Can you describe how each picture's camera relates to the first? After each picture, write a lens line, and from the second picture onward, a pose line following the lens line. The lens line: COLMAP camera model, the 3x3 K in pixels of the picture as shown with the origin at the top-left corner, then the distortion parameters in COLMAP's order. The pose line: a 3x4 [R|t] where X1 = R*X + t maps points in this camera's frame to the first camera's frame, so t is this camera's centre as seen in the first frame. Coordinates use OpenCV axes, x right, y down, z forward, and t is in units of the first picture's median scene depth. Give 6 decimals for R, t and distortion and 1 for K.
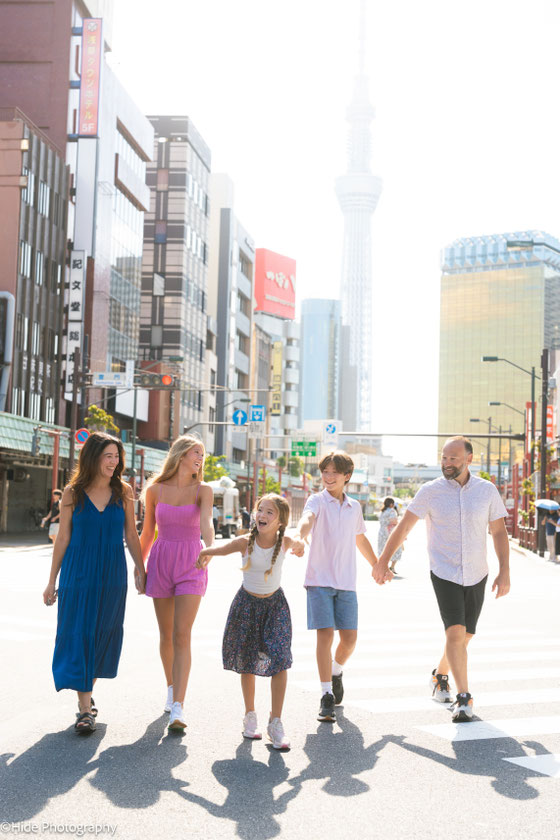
lens RADIAL K [[1204.5, 0, 280.0], [0, 1204.5, 420.0], [0, 0, 1]] dist [-0.013983, -0.009742]
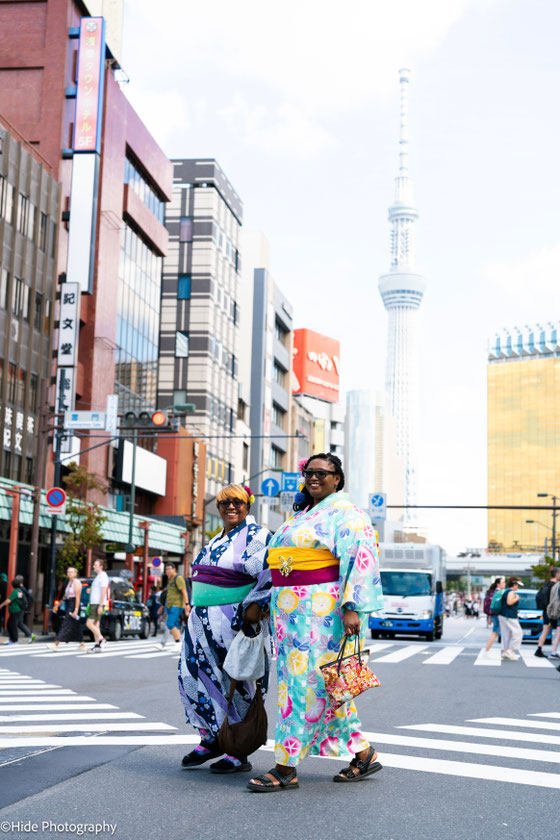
lens RADIAL K [[1204.5, 0, 280.0], [0, 1204.5, 420.0], [0, 0, 1]] dist [-0.013983, -0.009742]
pose [[0.999218, -0.010445, -0.038131, 0.005145], [0.007464, 0.996963, -0.077517, 0.012724], [0.038825, 0.077172, 0.996262, 0.119473]]
